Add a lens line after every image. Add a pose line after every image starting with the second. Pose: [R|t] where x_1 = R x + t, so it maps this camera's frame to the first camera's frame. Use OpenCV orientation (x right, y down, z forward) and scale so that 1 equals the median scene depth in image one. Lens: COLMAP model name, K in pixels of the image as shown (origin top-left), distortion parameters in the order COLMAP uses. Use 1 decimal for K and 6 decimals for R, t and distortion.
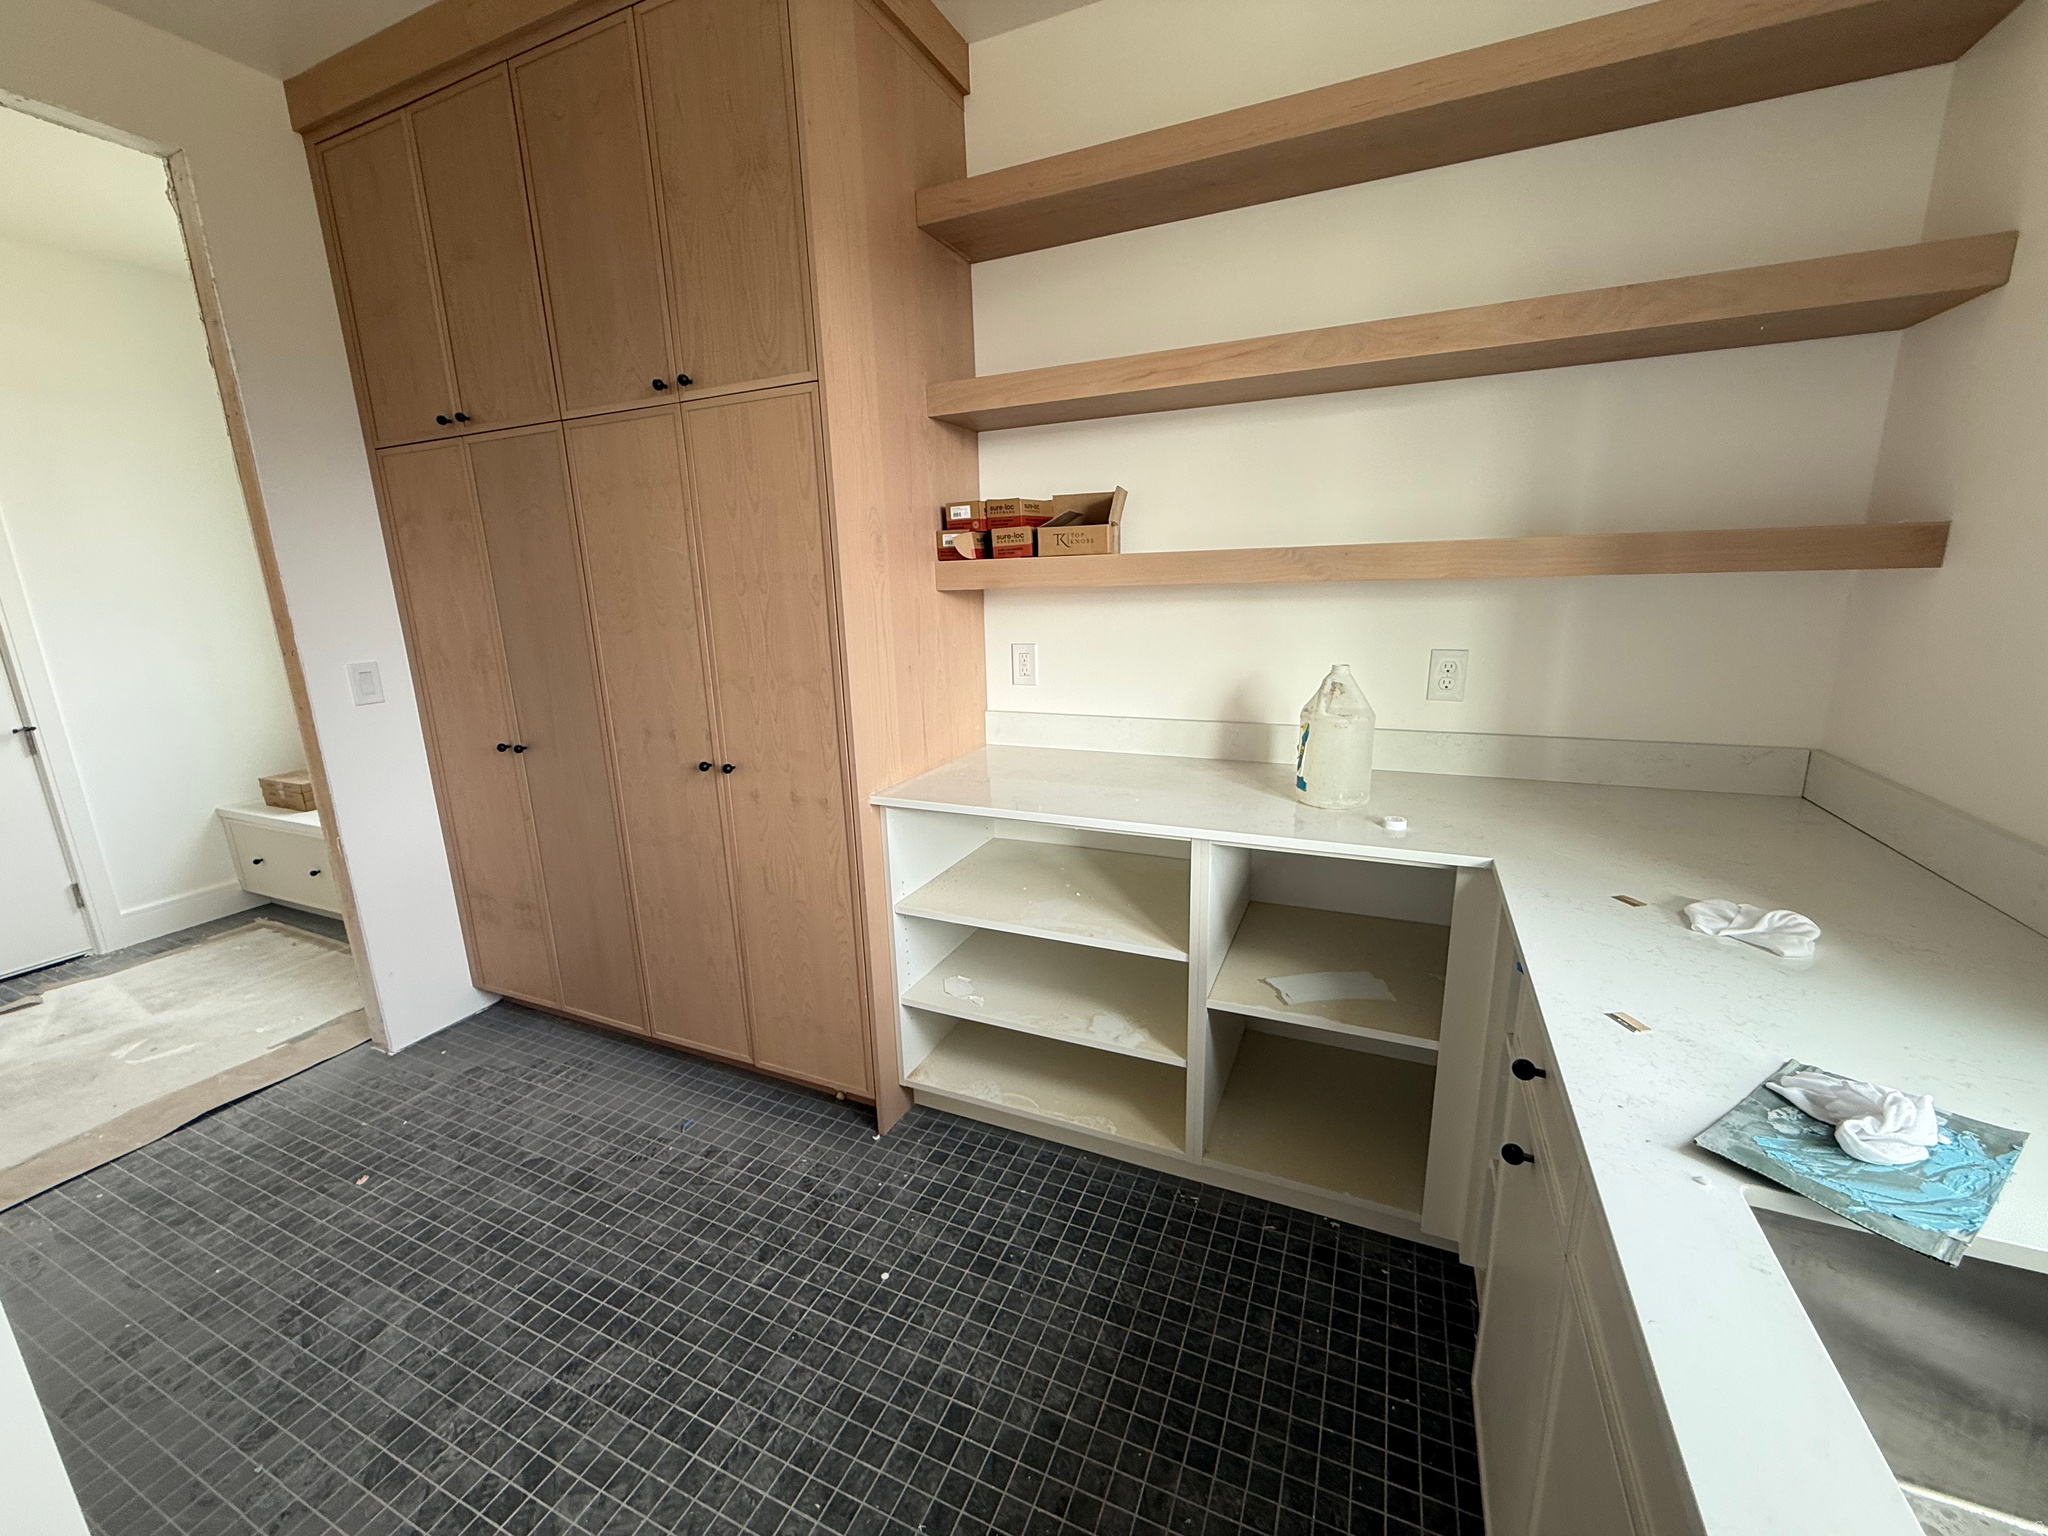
lens RADIAL K [[817.3, 0, 1014.4], [0, 817.3, 766.9], [0, 0, 1]] dist [-0.003605, -0.000188]
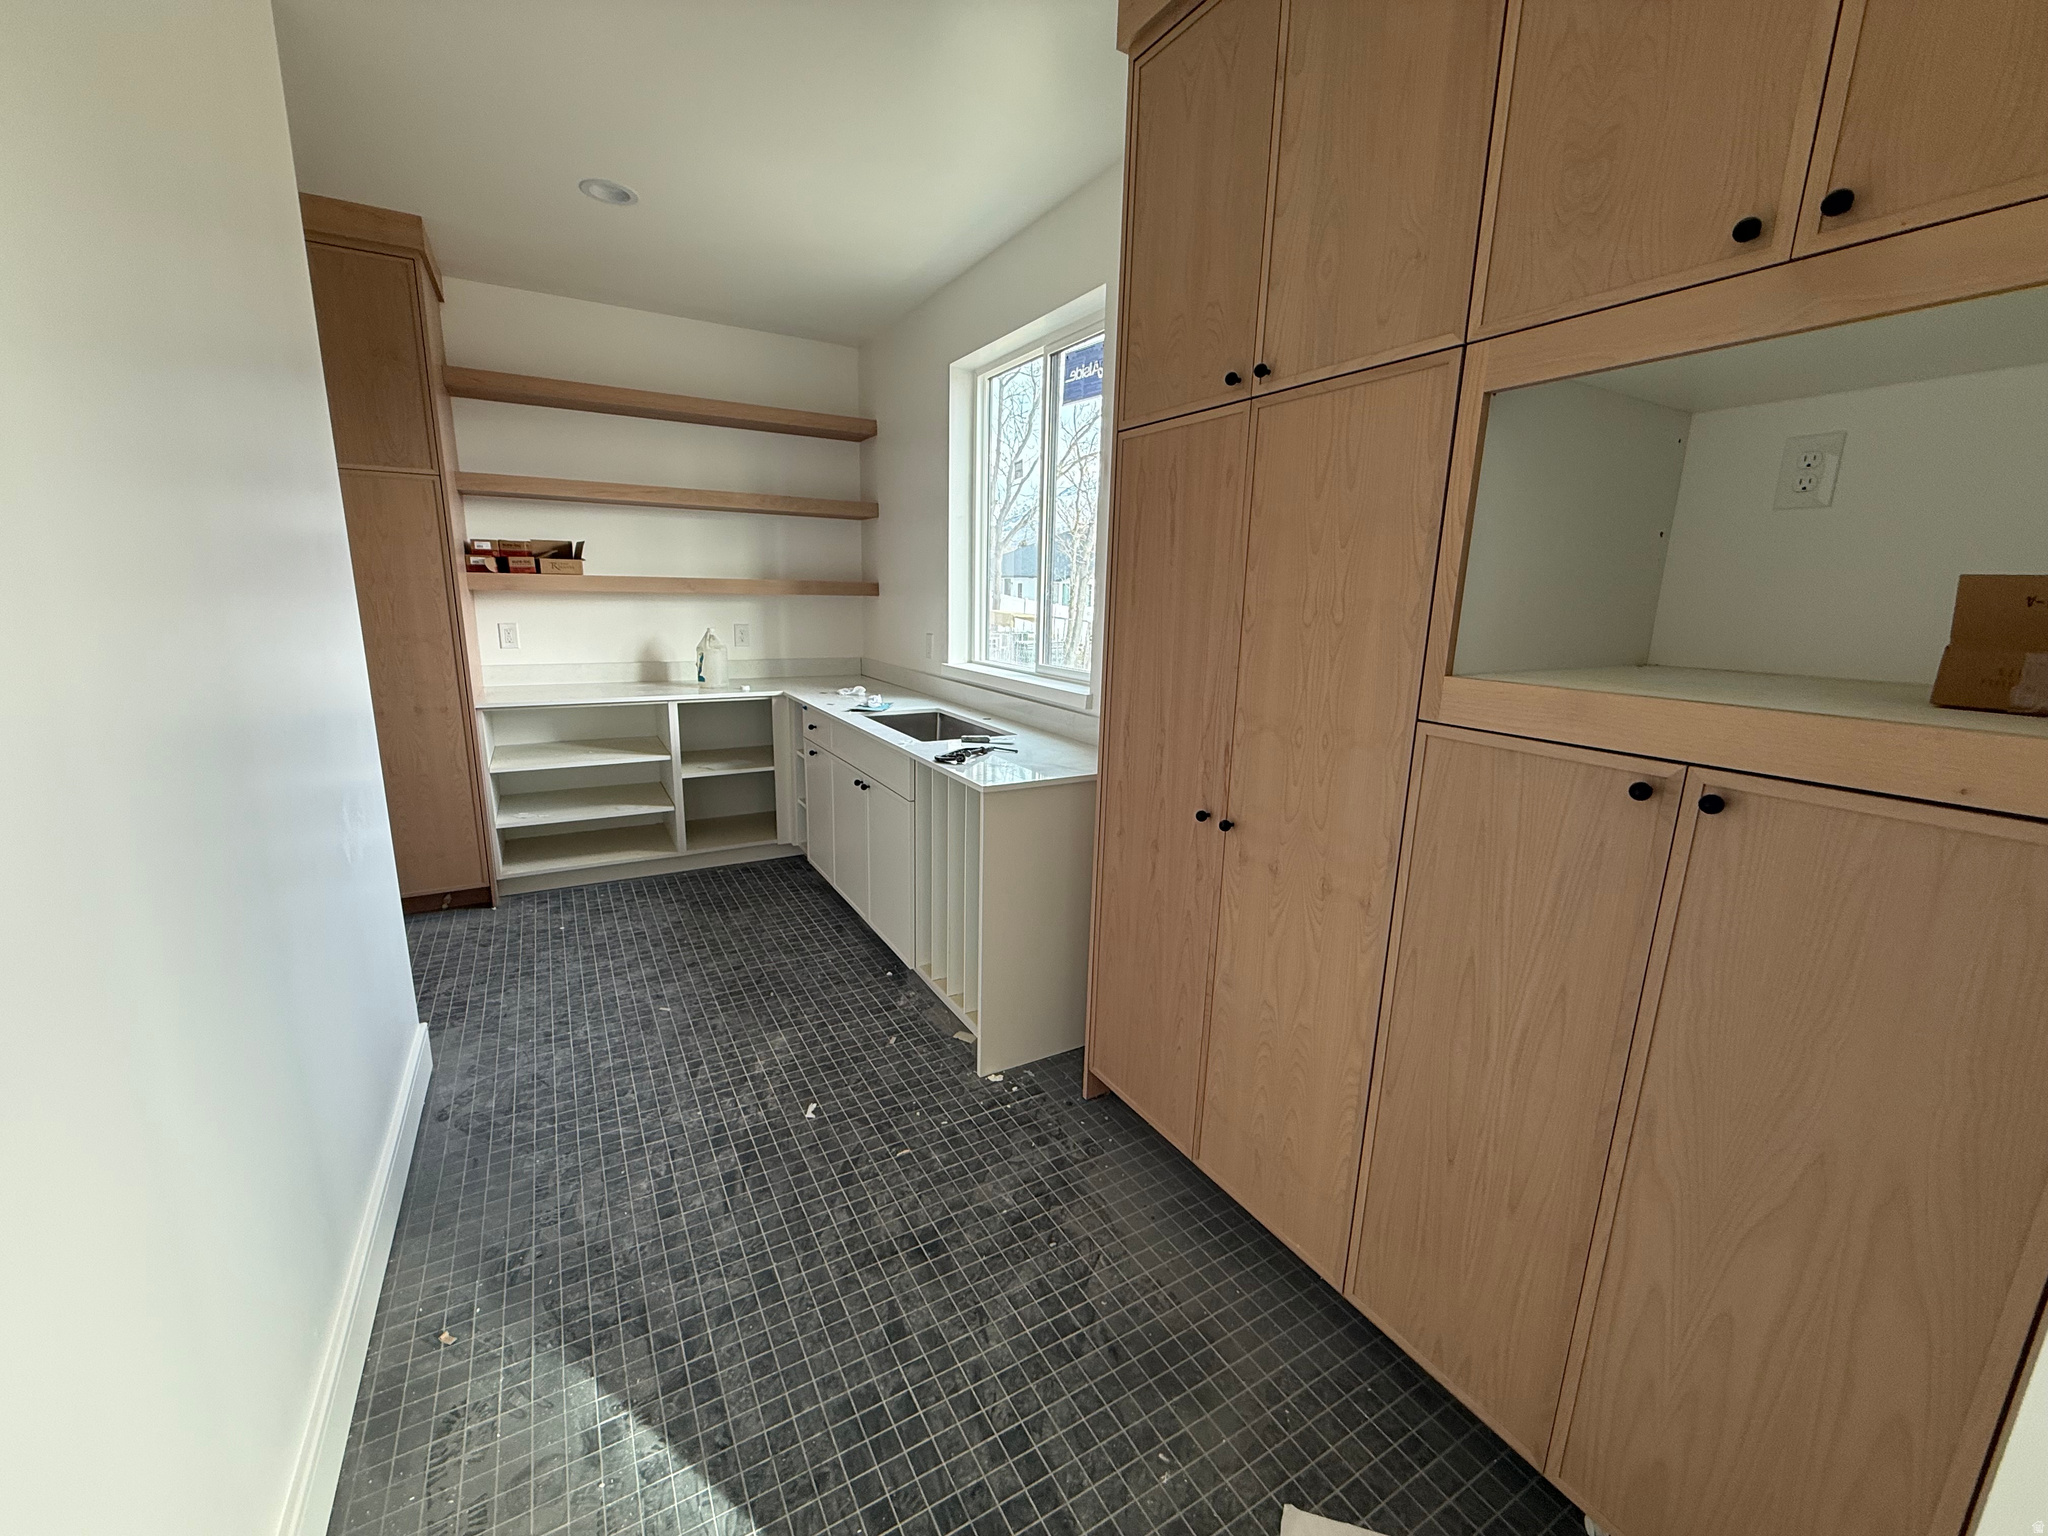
lens RADIAL K [[817.3, 0, 1020.1], [0, 817.3, 770.4], [0, 0, 1]] dist [-0.003605, -0.000188]
pose [[0.587502, -0.133479, 0.798138, -0.946228], [0.144677, 0.987737, 0.058691, 0.254601], [-0.796185, 0.080991, 0.599609, -1.031054]]
